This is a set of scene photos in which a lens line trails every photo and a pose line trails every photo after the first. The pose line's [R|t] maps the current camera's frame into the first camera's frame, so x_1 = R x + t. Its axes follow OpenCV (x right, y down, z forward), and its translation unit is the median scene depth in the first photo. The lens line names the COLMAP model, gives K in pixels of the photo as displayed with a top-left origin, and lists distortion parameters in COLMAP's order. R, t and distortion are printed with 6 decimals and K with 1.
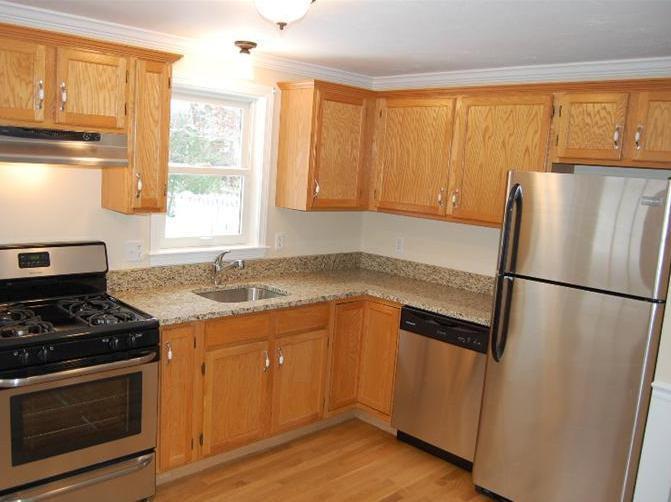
lens RADIAL K [[603.3, 0, 294.1], [0, 603.3, 252.0], [0, 0, 1]] dist [-0.083626, 0.011830]
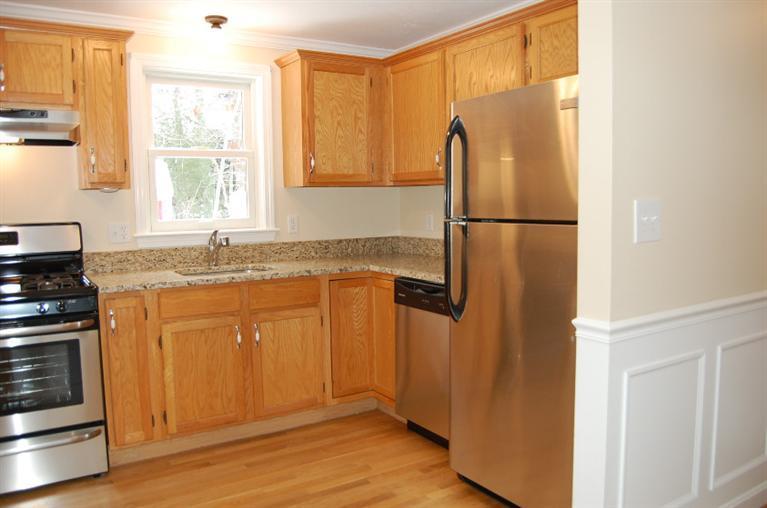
lens RADIAL K [[611.7, 0, 383.5], [0, 611.7, 254.0], [0, 0, 1]] dist [-0.083903, 0.015644]
pose [[0.982930, -0.057410, -0.174791, 0.344274], [0.047120, 0.996934, -0.062468, 0.117429], [0.177841, 0.053165, 0.982622, 0.086454]]
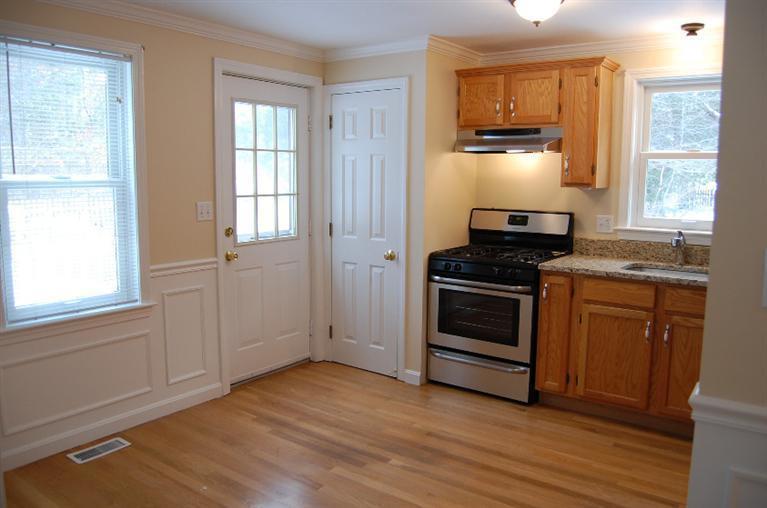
lens RADIAL K [[598.3, 0, 387.6], [0, 598.3, 252.6], [0, 0, 1]] dist [-0.092170, 0.029623]
pose [[0.205409, 0.068251, -0.976293, 0.800804], [-0.139343, 0.989442, 0.039853, 0.067467], [0.968706, 0.127854, 0.212751, 0.333602]]
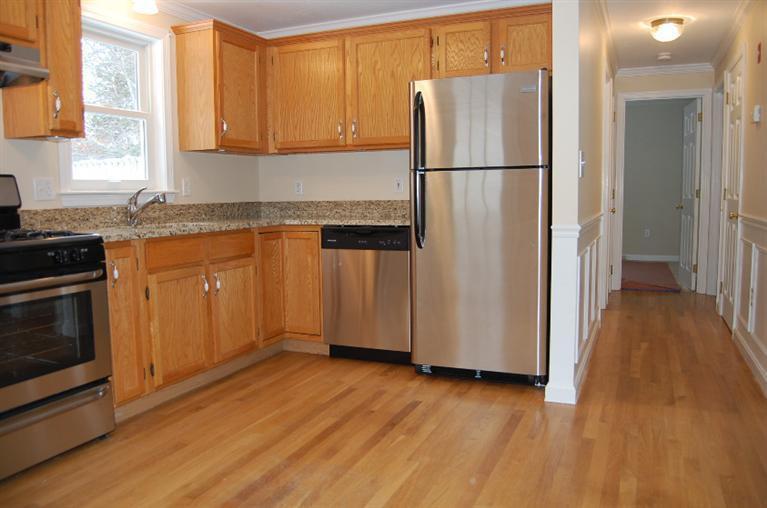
lens RADIAL K [[602.2, 0, 386.2], [0, 602.2, 251.6], [0, 0, 1]] dist [-0.097770, 0.040471]
pose [[0.906952, -0.110552, 0.406468, -0.164005], [0.126227, 0.991930, -0.011864, 0.169420], [-0.401877, 0.062067, 0.913588, -0.024436]]
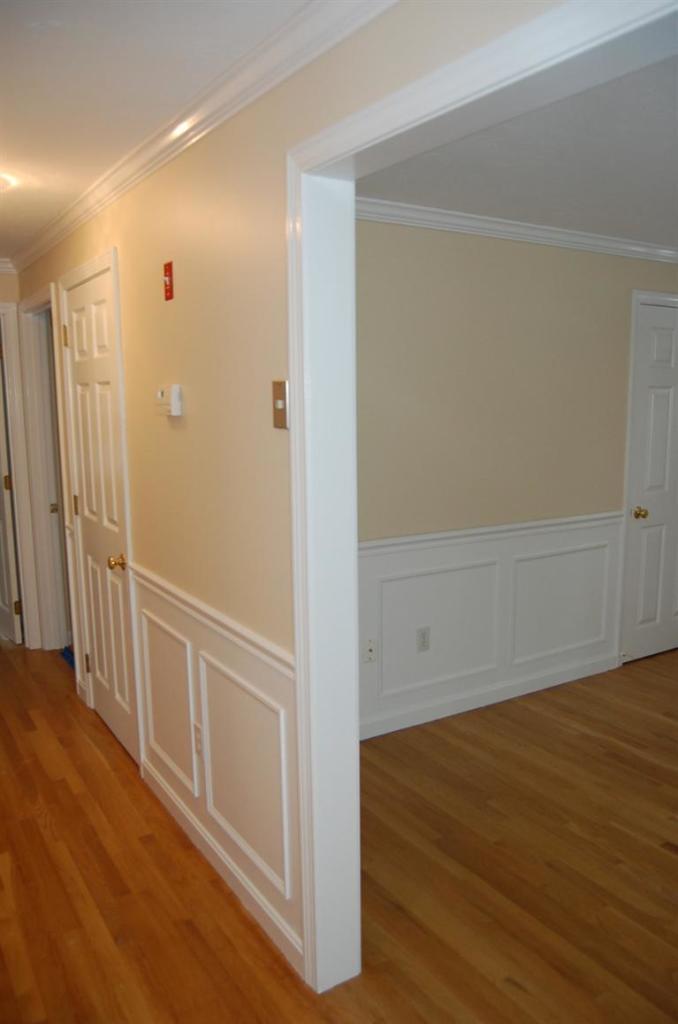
lens RADIAL K [[798.7, 0, 340.2], [0, 798.7, 526.4], [0, 0, 1]] dist [-0.092170, 0.029623]
pose [[0.177256, -0.225887, 0.957891, 0.183158], [0.164258, 0.966442, 0.197508, -0.010205], [-0.970360, 0.122332, 0.208412, 0.353553]]
